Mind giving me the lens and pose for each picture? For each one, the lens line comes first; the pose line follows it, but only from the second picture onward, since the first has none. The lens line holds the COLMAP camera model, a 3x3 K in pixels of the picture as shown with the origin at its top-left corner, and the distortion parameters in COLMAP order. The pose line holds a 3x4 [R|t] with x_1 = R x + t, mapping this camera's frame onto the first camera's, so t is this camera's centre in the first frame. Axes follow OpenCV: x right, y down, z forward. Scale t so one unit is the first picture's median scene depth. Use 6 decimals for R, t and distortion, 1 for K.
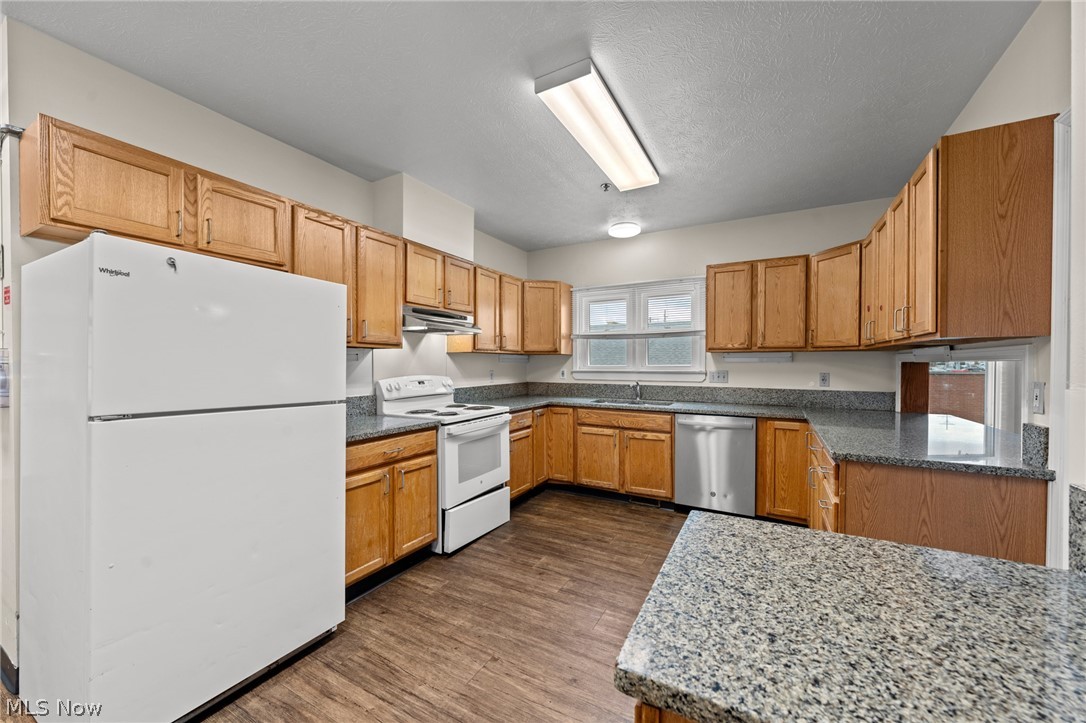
lens RADIAL K [[411.5, 0, 546.1], [0, 411.5, 367.6], [0, 0, 1]] dist [0.000104, 0.000545]
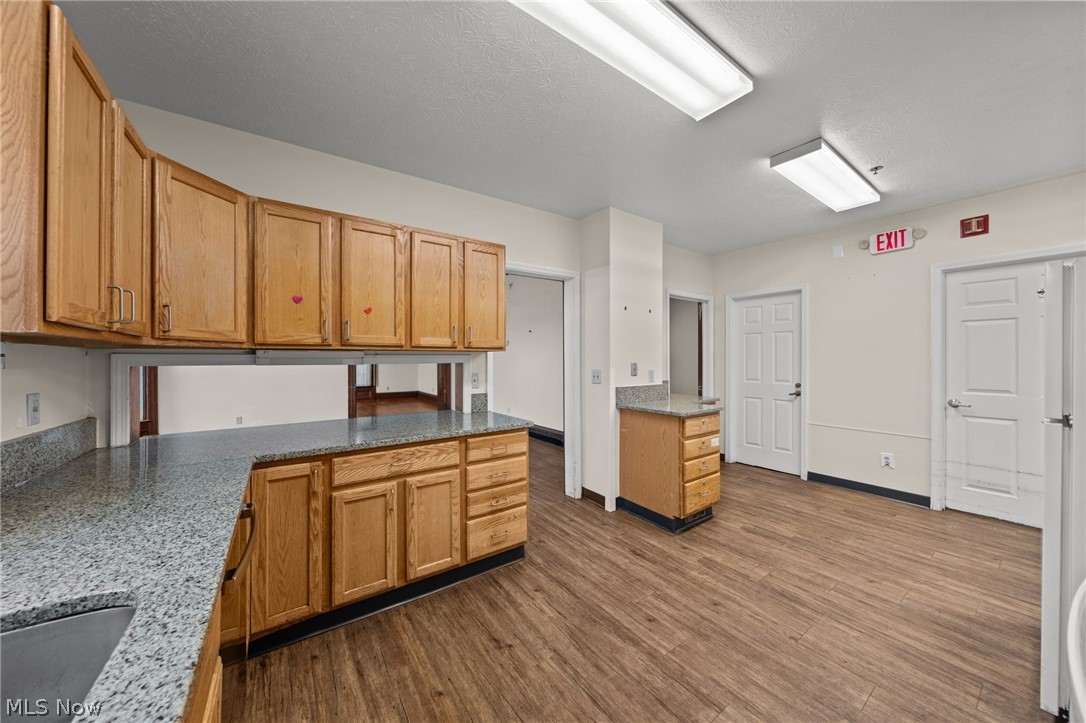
lens RADIAL K [[370.6, 0, 549.2], [0, 370.6, 356.5], [0, 0, 1]] dist [-0.004965, 0.000205]
pose [[-0.903271, 0.004271, 0.429048, 0.022365], [0.007286, 0.999959, 0.005385, -0.027447], [-0.429008, 0.007991, -0.903266, 1.309836]]
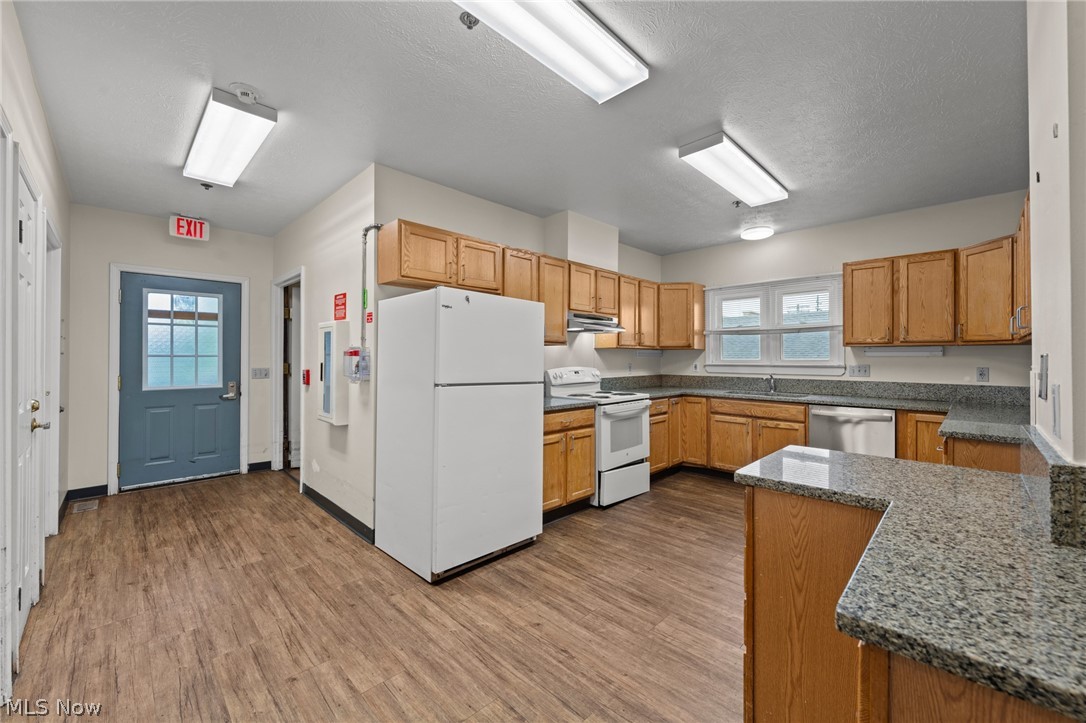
lens RADIAL K [[435.3, 0, 543.4], [0, 435.3, 354.7], [0, 0, 1]] dist [-0.001091, -0.000445]
pose [[0.960029, -0.000023, -0.279902, -0.036185], [-0.005198, 0.999826, -0.017912, 0.007505], [0.279853, 0.018651, 0.959862, -0.320912]]
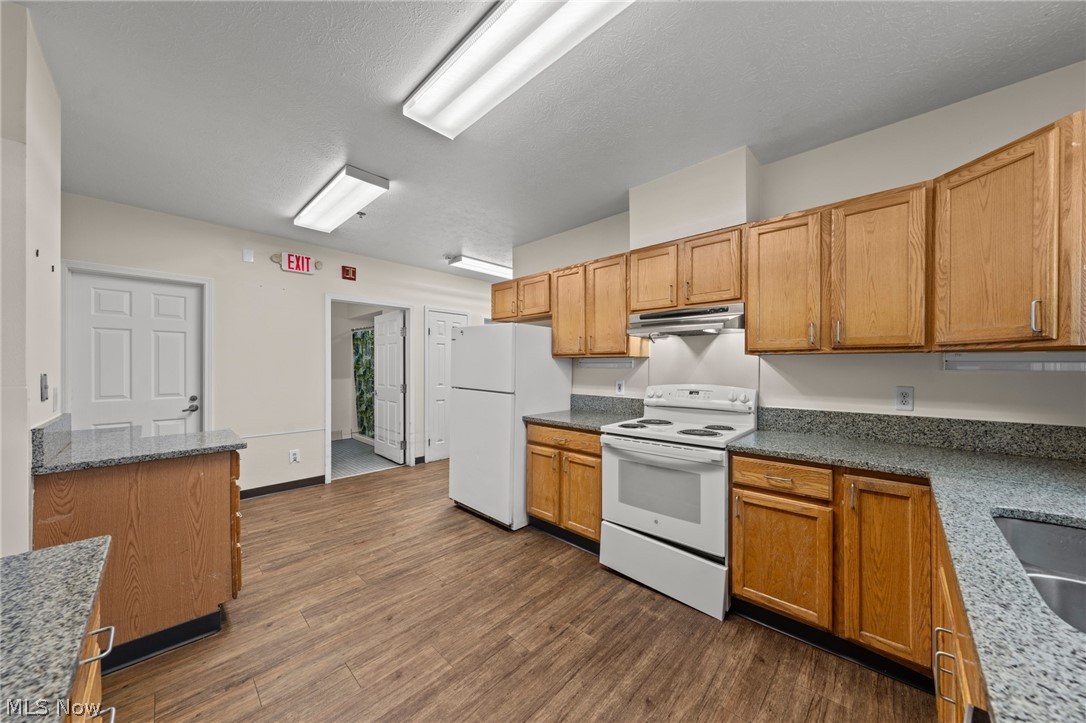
lens RADIAL K [[370.6, 0, 541.6], [0, 370.6, 366.9], [0, 0, 1]] dist [-0.004965, 0.000205]
pose [[-0.264596, 0.000081, -0.964359, 0.600608], [-0.011632, 0.999927, 0.003275, -0.019226], [0.964289, 0.012084, -0.264576, 0.998393]]
